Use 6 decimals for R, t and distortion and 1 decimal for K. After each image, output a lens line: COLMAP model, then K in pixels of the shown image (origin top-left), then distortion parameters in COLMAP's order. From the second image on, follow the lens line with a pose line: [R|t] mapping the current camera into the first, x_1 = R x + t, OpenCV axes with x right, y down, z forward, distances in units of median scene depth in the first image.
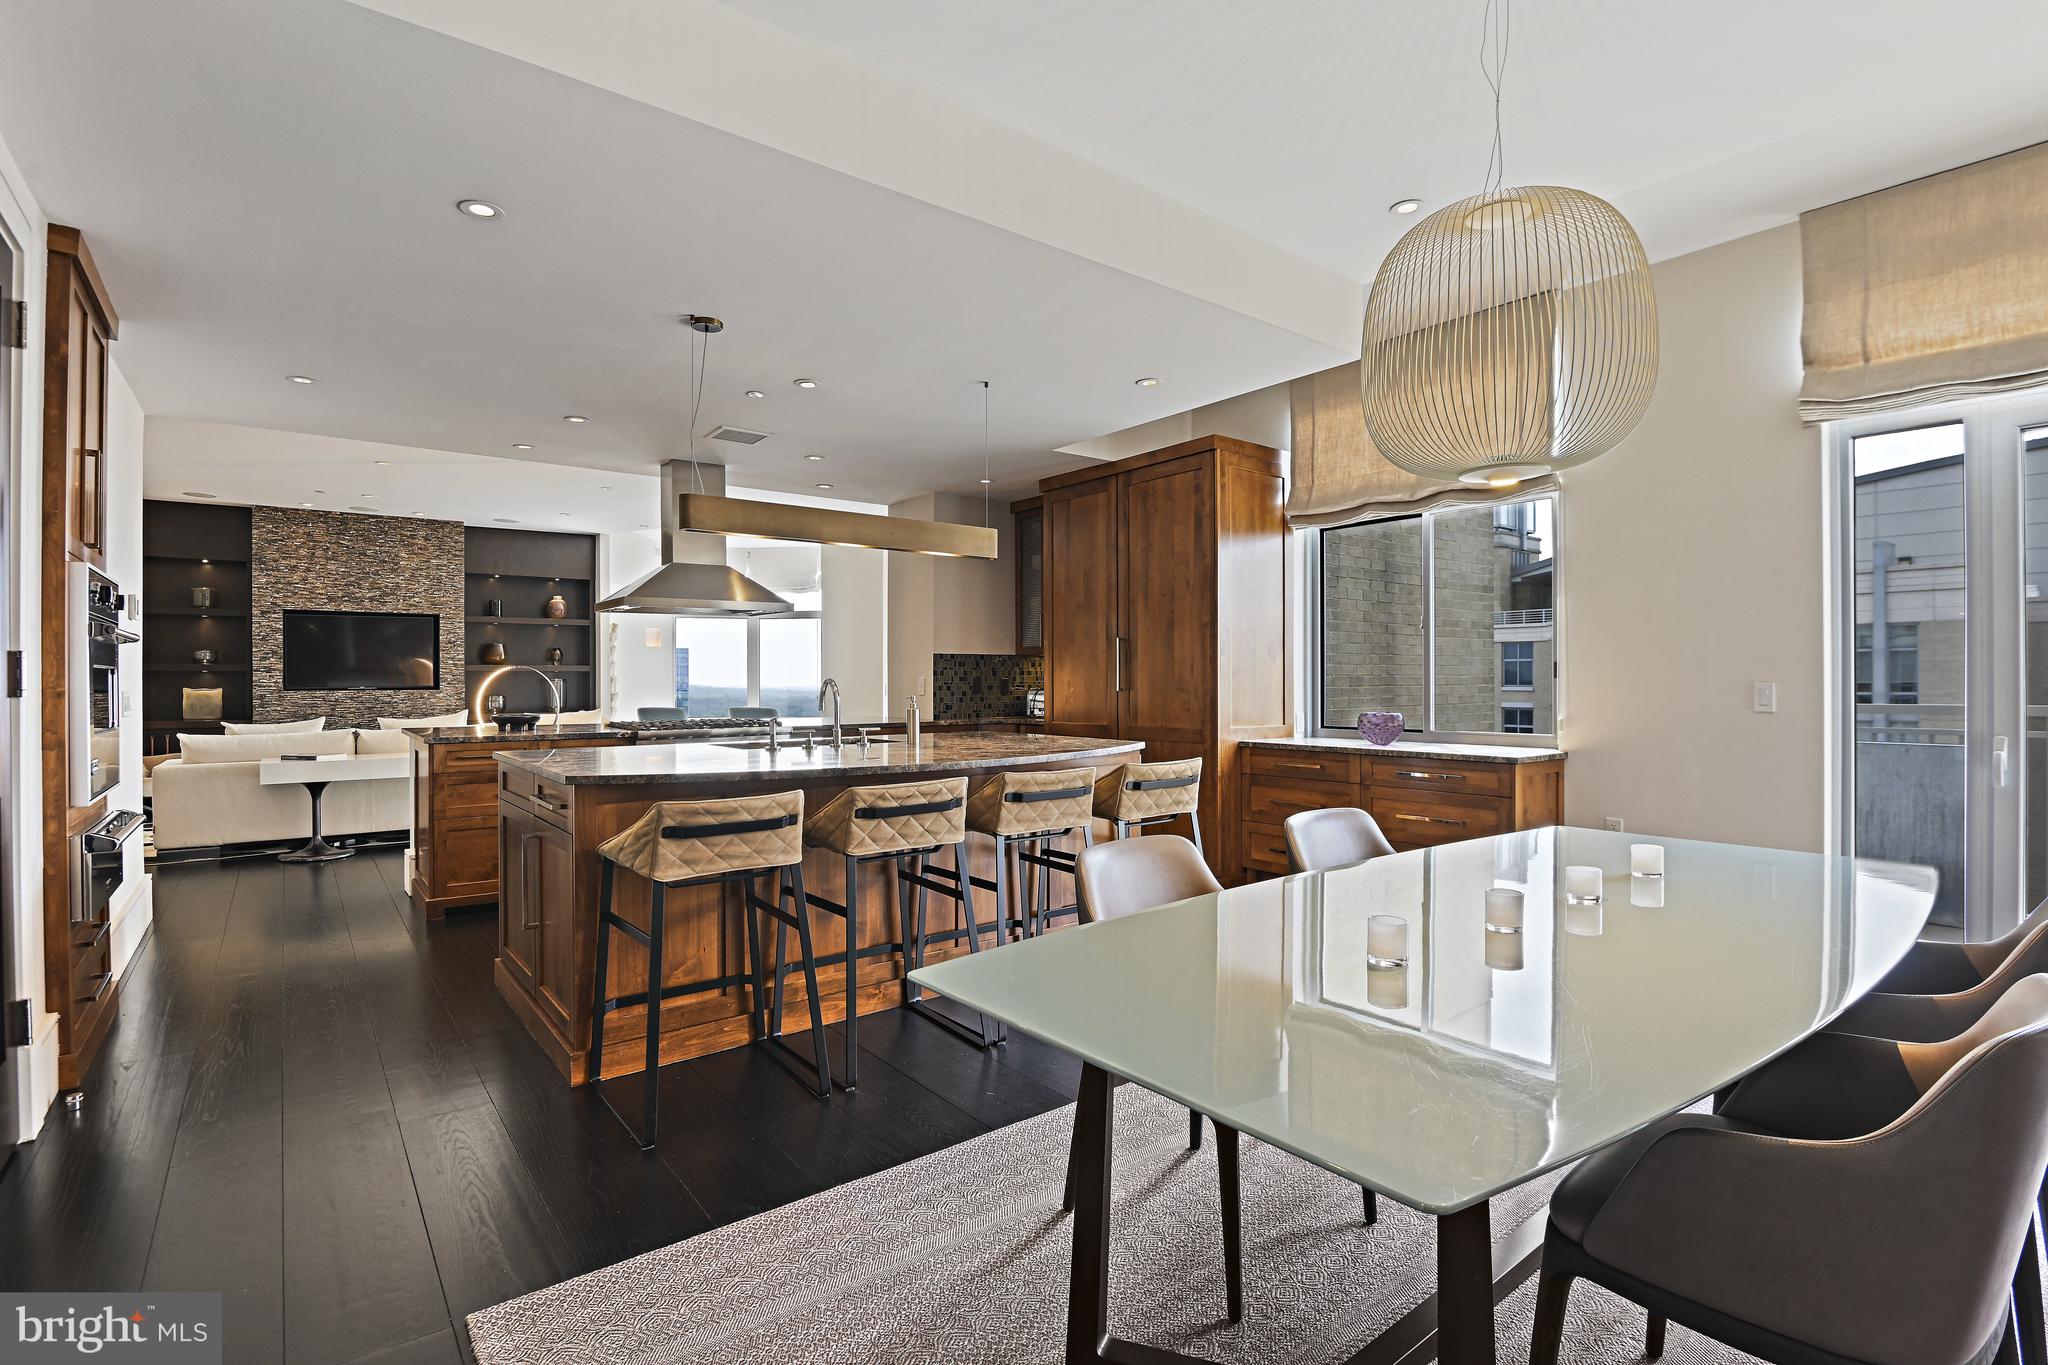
lens RADIAL K [[970.3, 0, 1015.8], [0, 970.3, 682.1], [0, 0, 1]] dist [-0.000353, -0.016964]
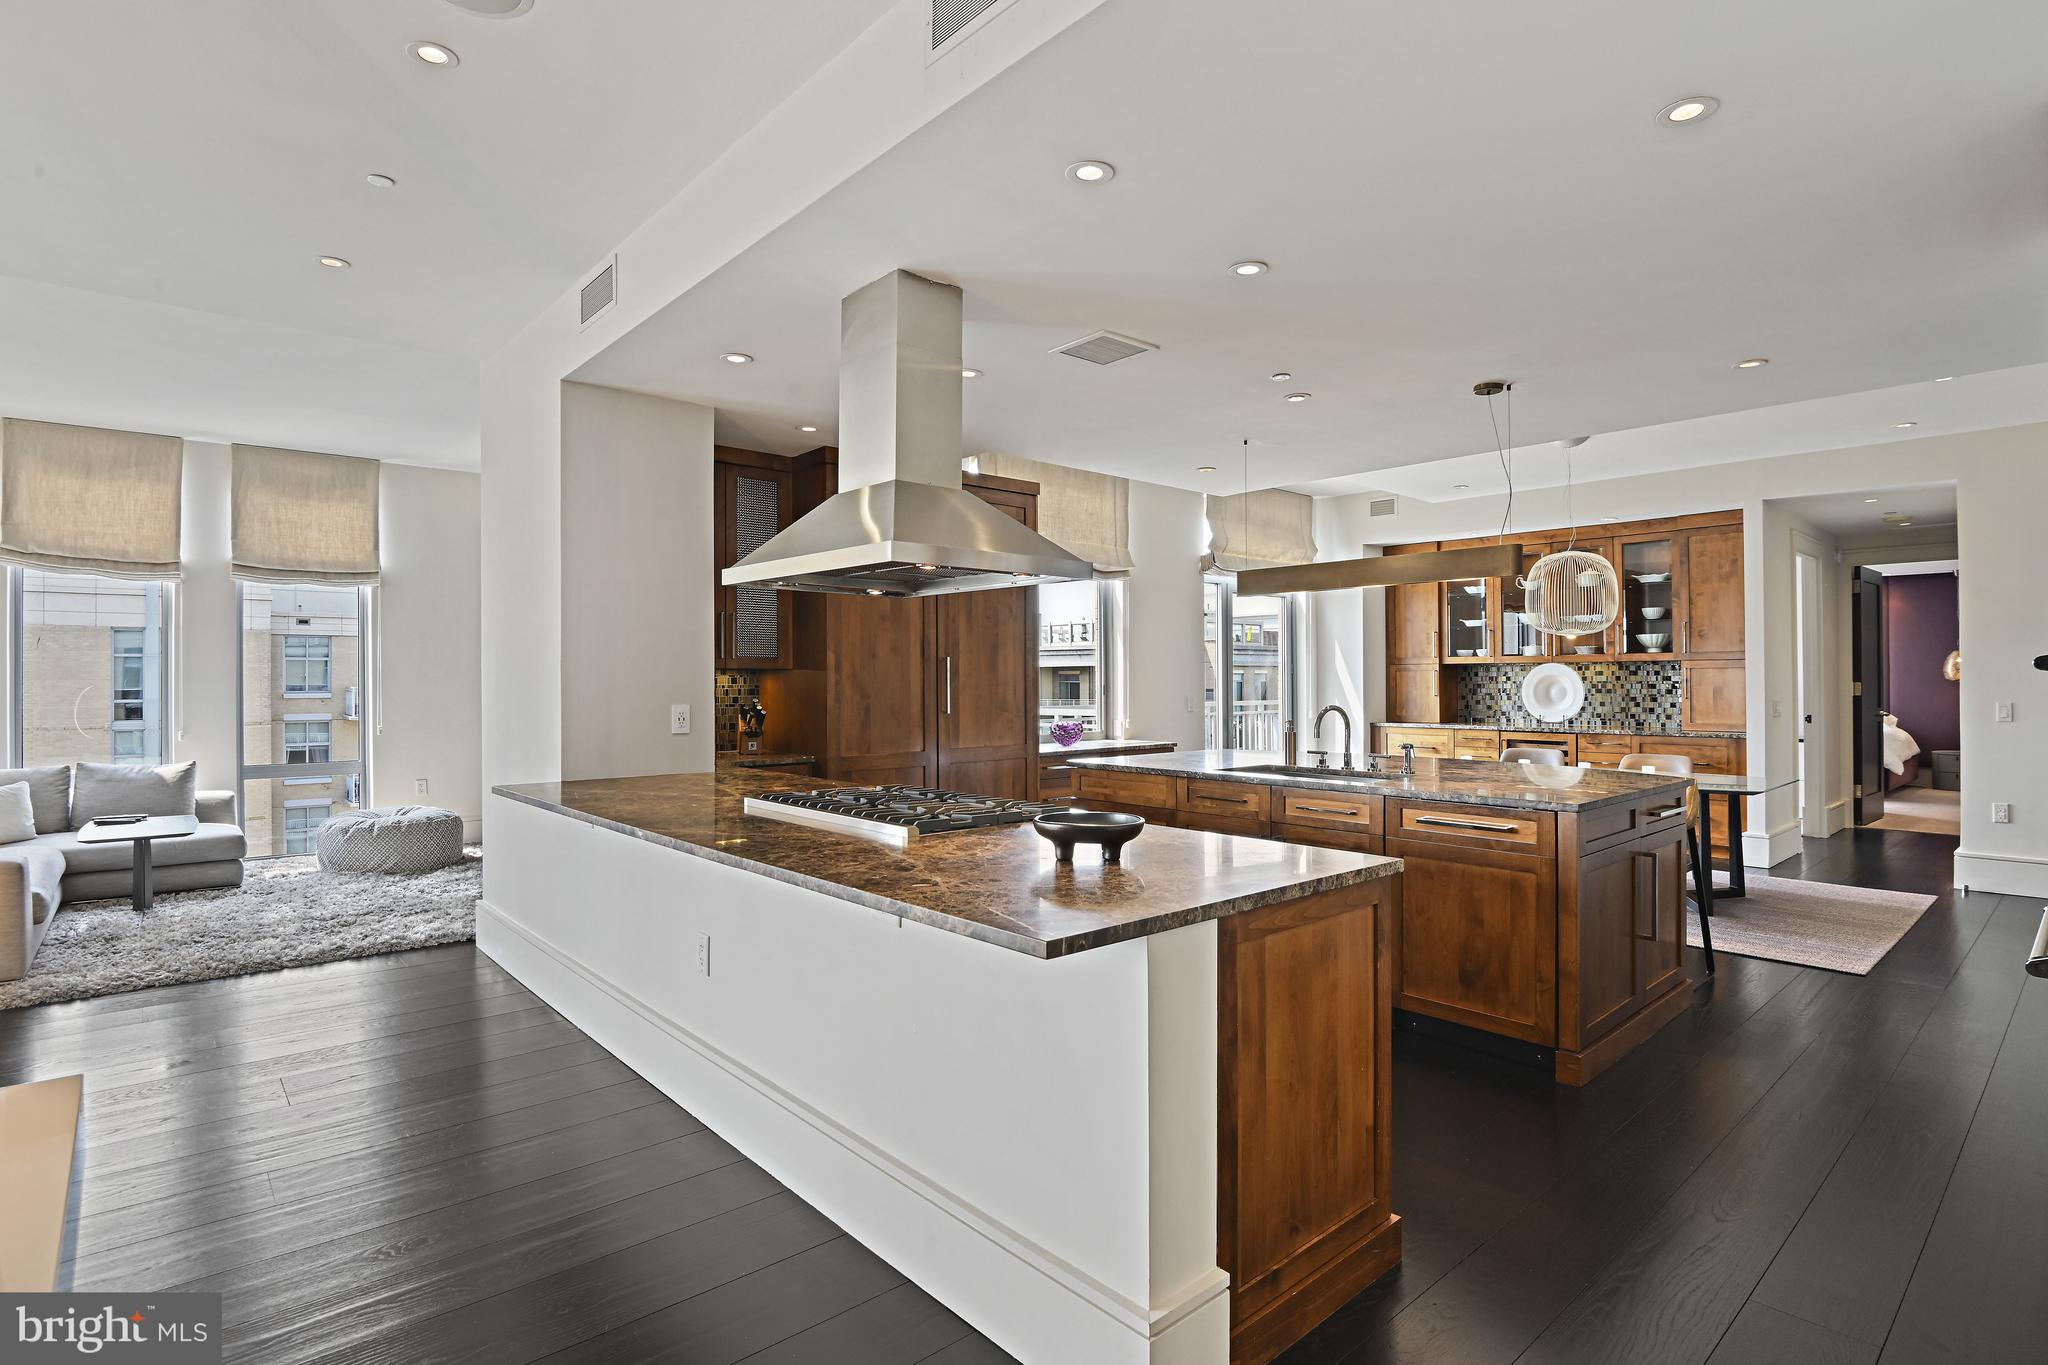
lens RADIAL K [[1021.1, 0, 1022.5], [0, 1021.1, 676.5], [0, 0, 1]] dist [-0.002170, -0.016695]
pose [[-0.074266, 0.004931, 0.997226, -0.888986], [0.004136, 0.999981, -0.004636, -0.021815], [-0.997230, 0.003781, -0.074285, 1.004912]]
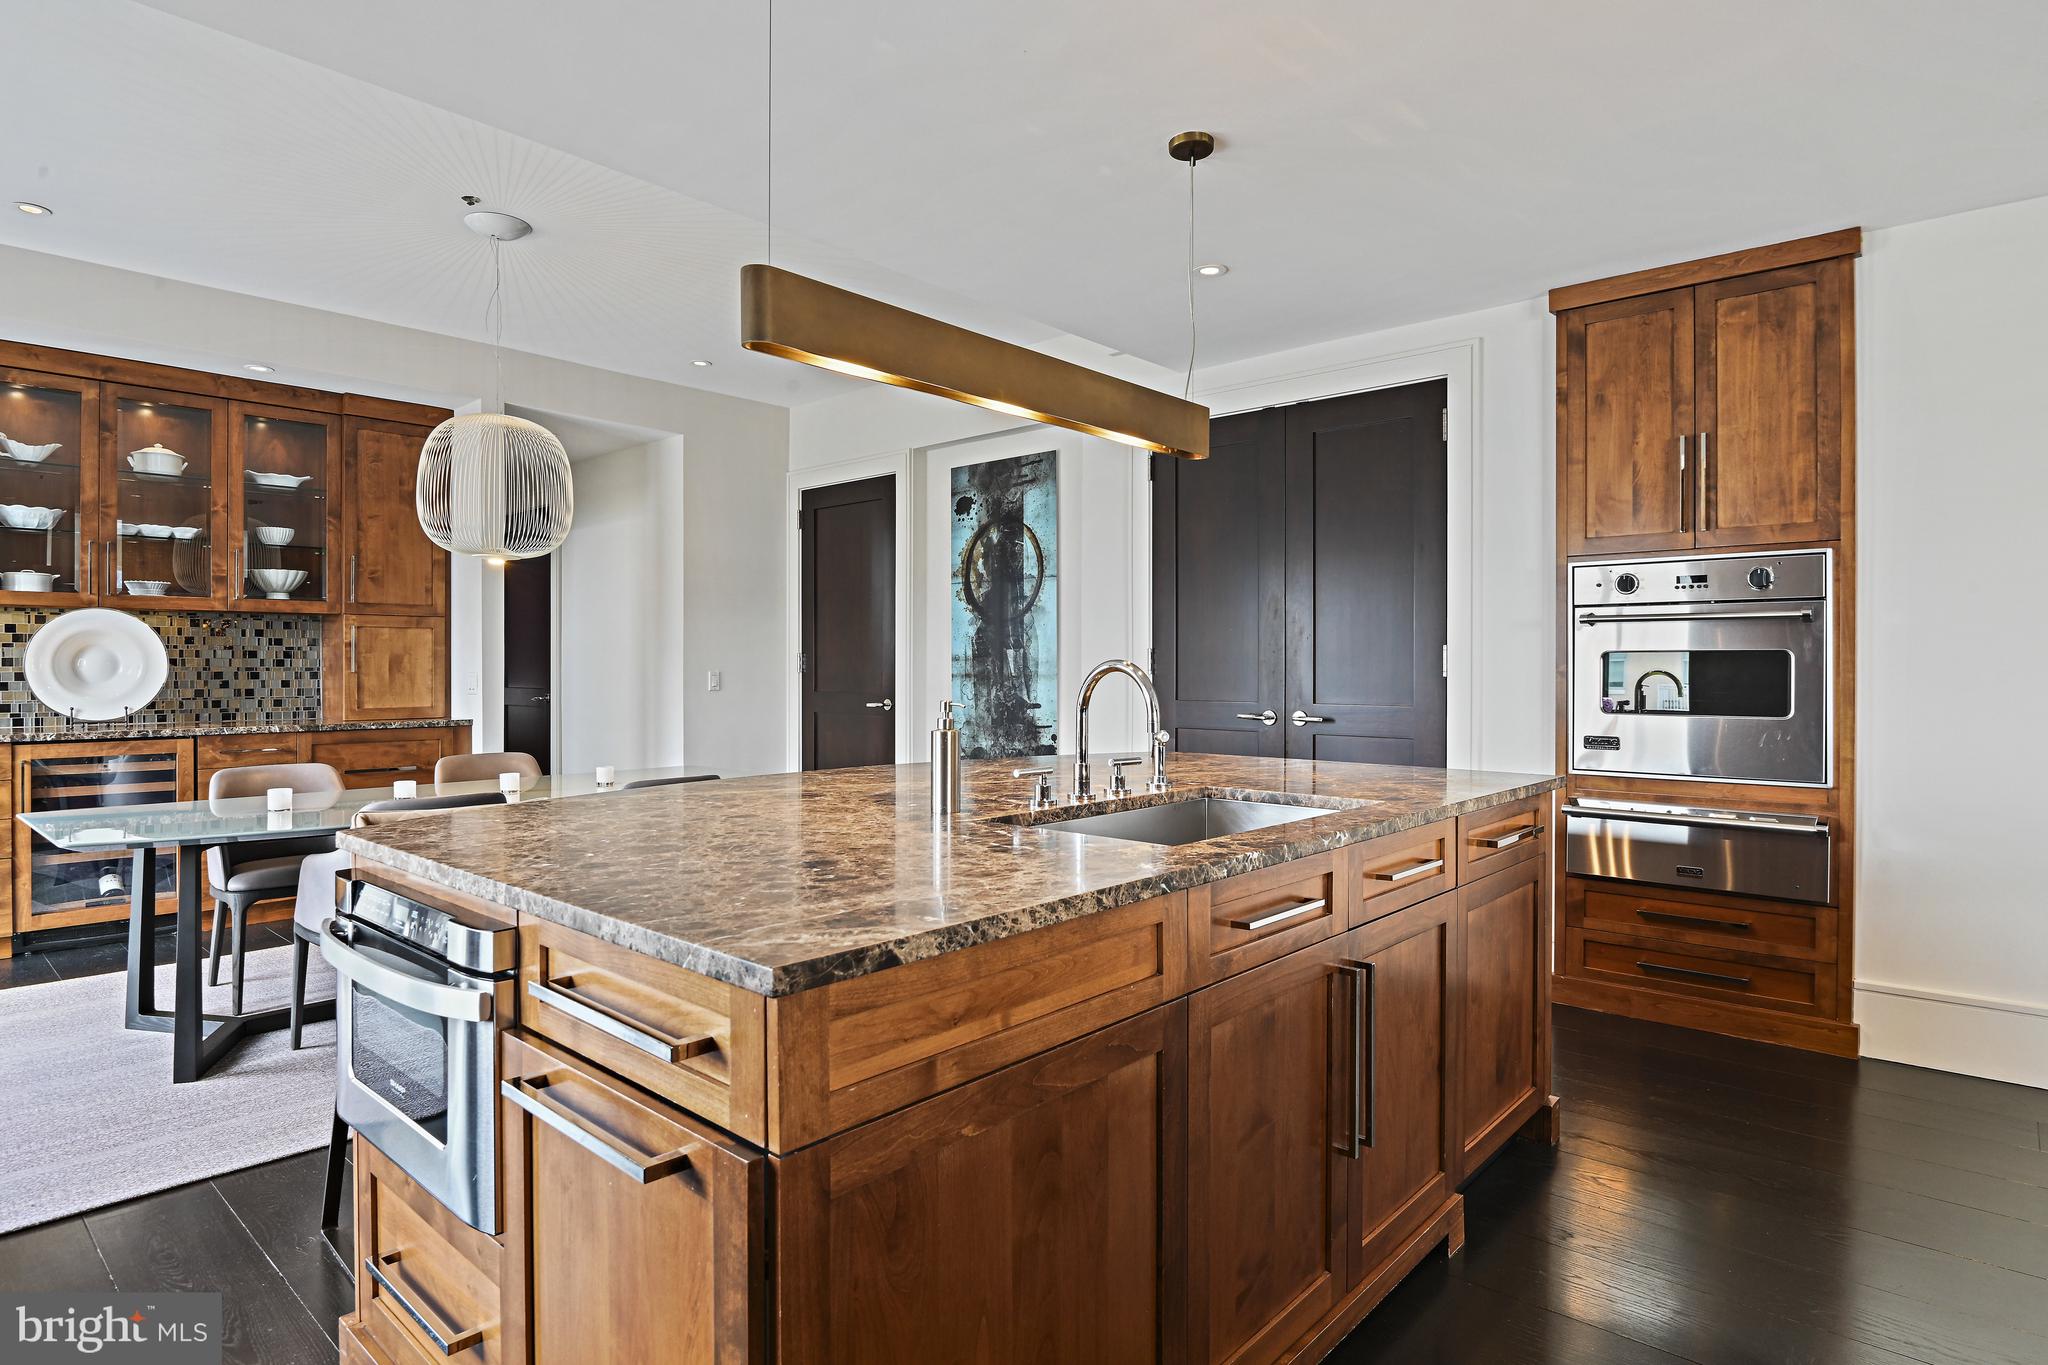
lens RADIAL K [[1101.1, 0, 1033.7], [0, 1101.1, 674.6], [0, 0, 1]] dist [-0.014274, -0.003211]
pose [[-0.982222, 0.002545, -0.187705, -0.039469], [0.001105, 0.999969, 0.007779, -0.000570], [0.187719, 0.007433, -0.982195, 1.078062]]
